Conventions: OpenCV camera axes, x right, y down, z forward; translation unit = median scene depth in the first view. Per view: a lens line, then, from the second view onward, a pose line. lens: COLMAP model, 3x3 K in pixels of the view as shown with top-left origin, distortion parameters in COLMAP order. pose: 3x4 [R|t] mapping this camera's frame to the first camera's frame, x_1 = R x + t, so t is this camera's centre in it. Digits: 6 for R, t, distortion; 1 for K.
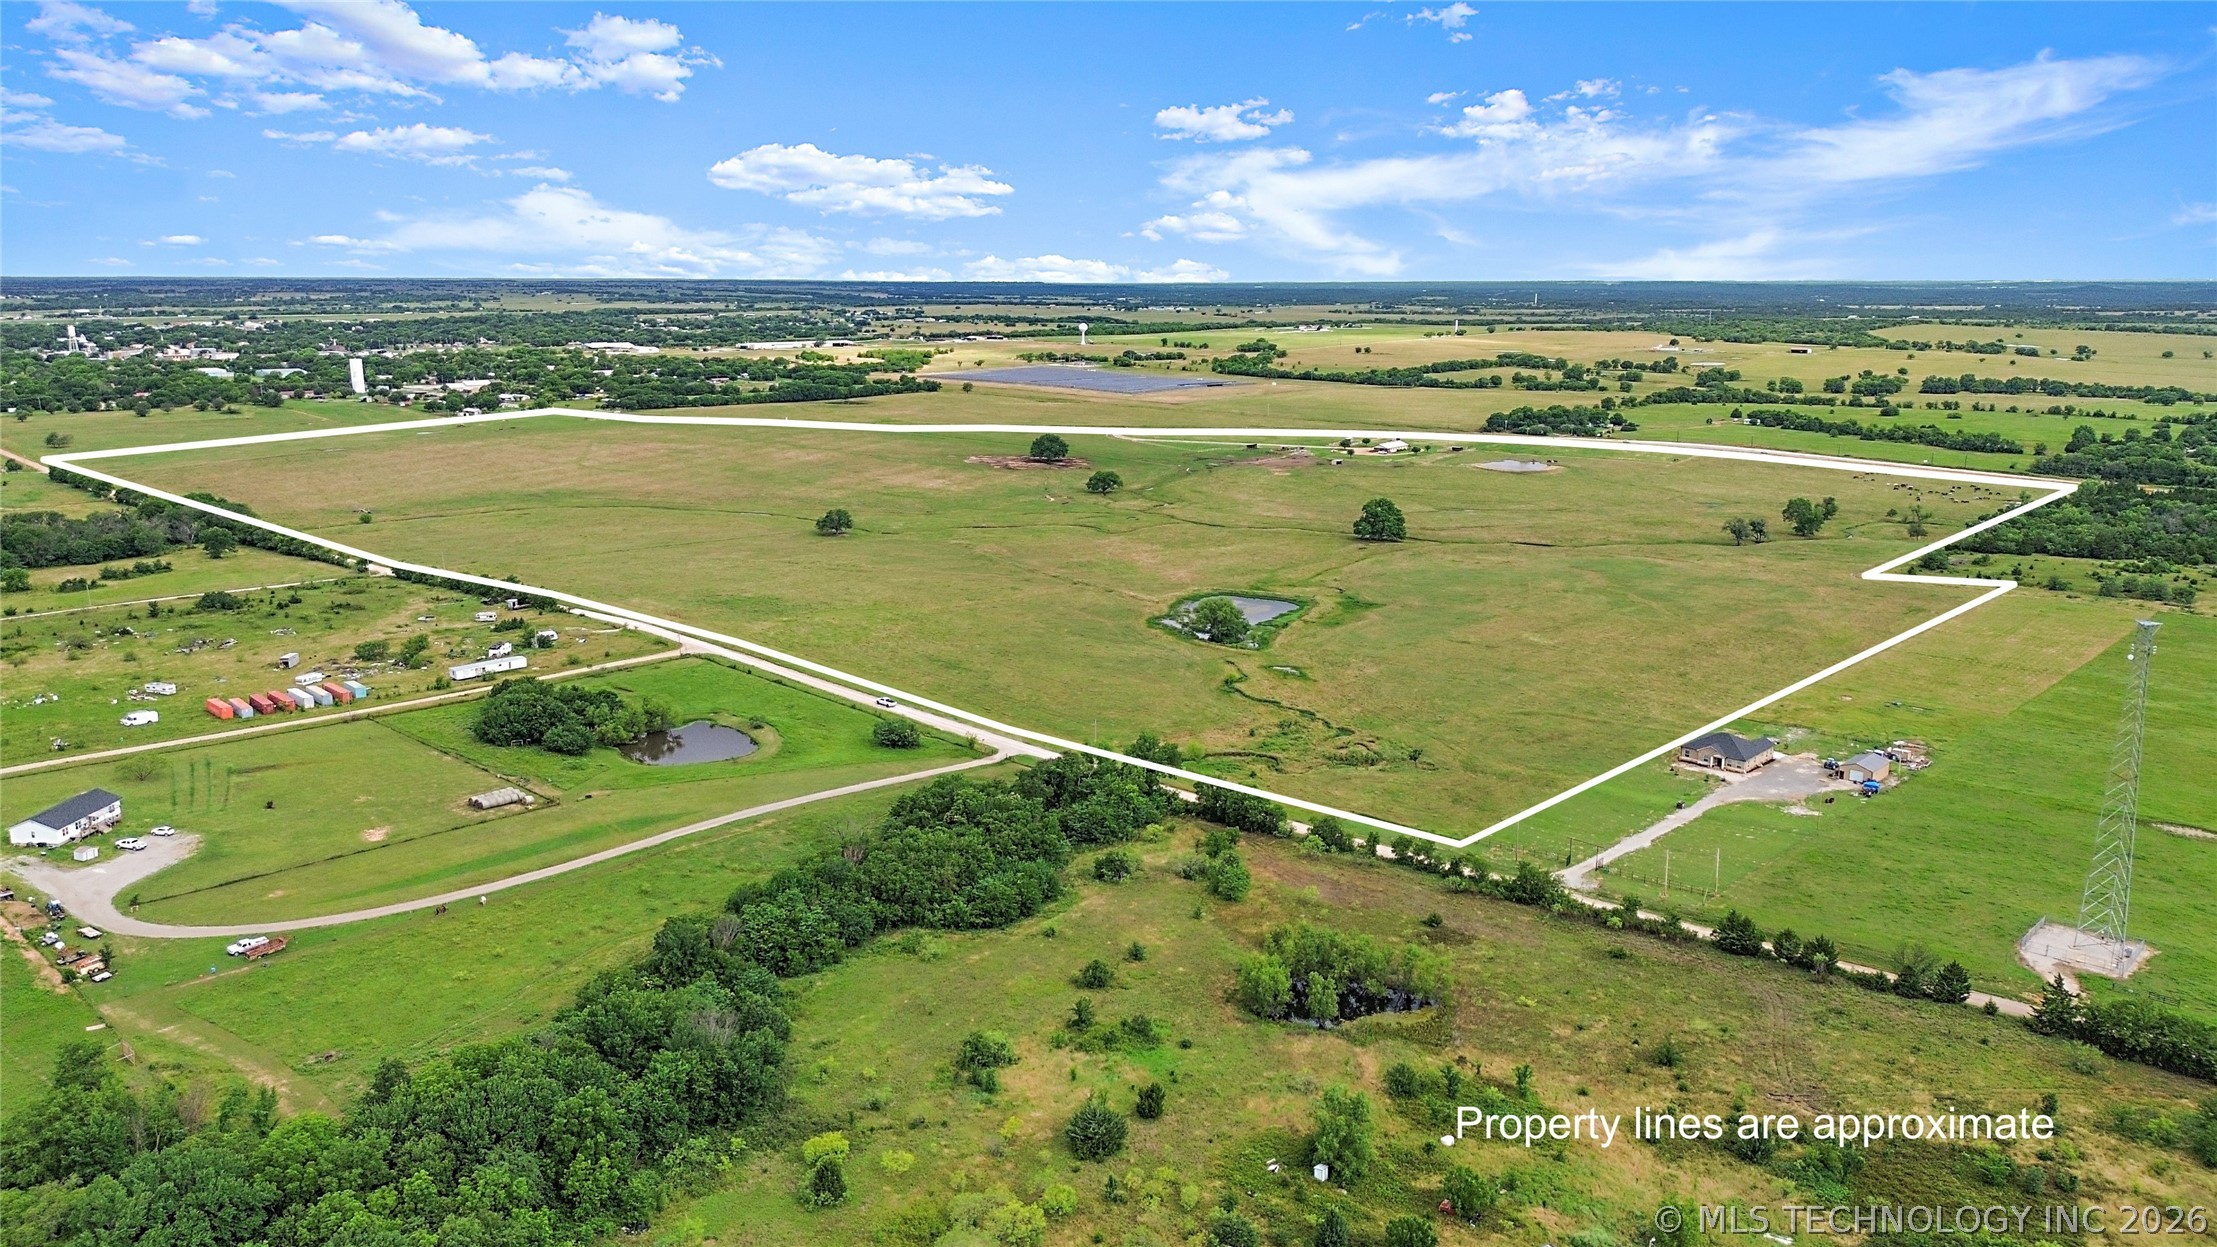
lens RADIAL K [[1589.8, 0, 1112.0], [0, 1589.8, 635.7], [0, 0, 1]] dist [-0.000731, -0.003617]
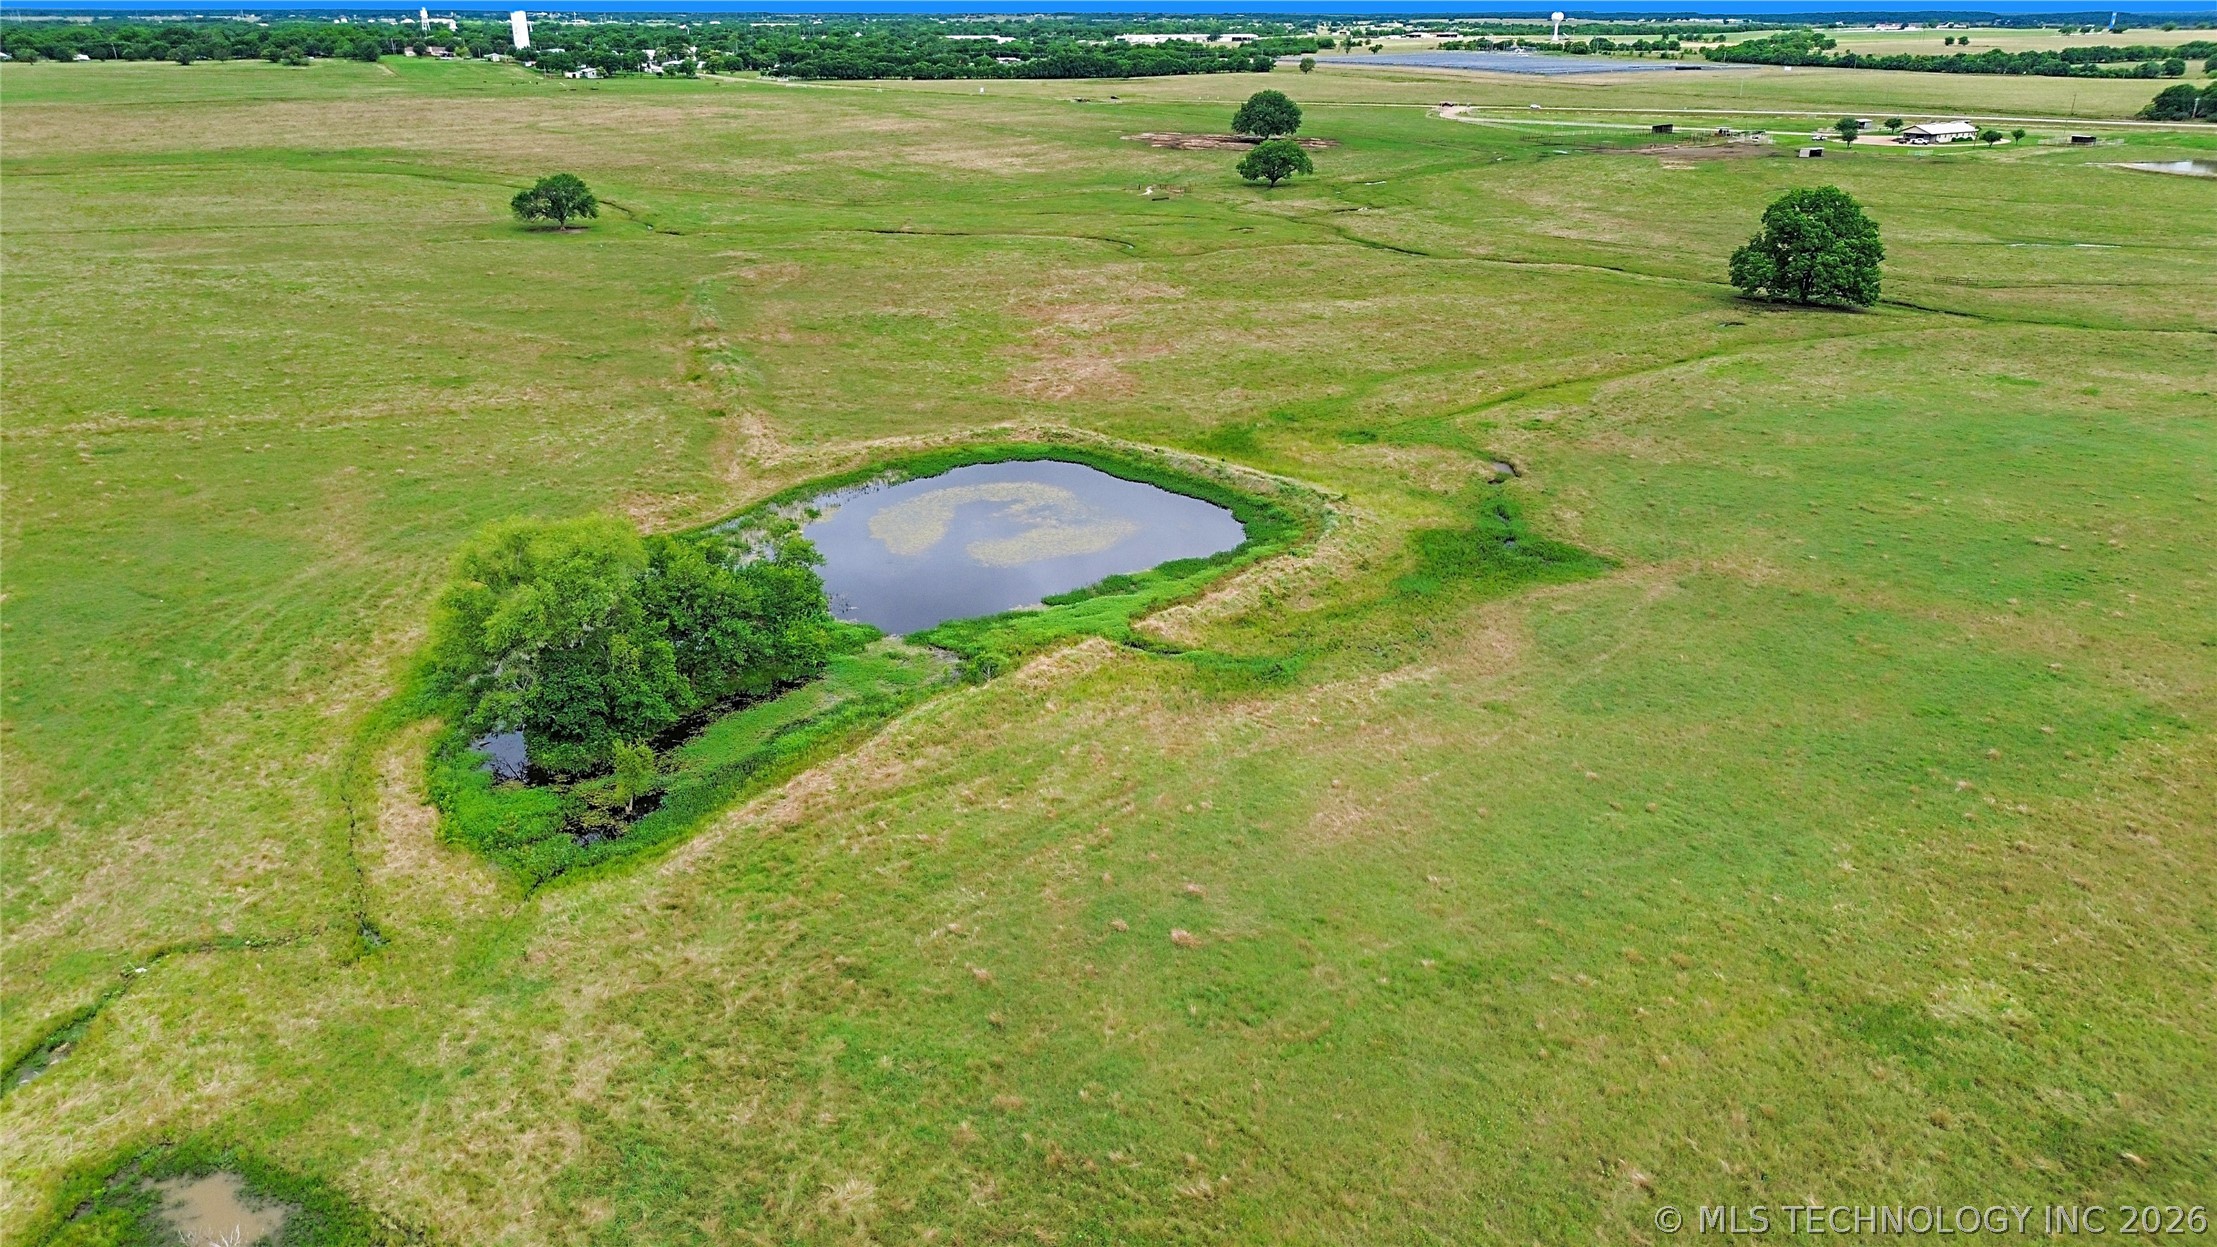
lens RADIAL K [[1589.8, 0, 1109.9], [0, 1589.8, 621.9], [0, 0, 1]] dist [-0.000731, -0.003617]
pose [[0.946726, 0.115357, -0.300670, 0.133957], [-0.070752, 0.985336, 0.155263, -0.032901], [0.314172, -0.125718, 0.941005, 0.584670]]
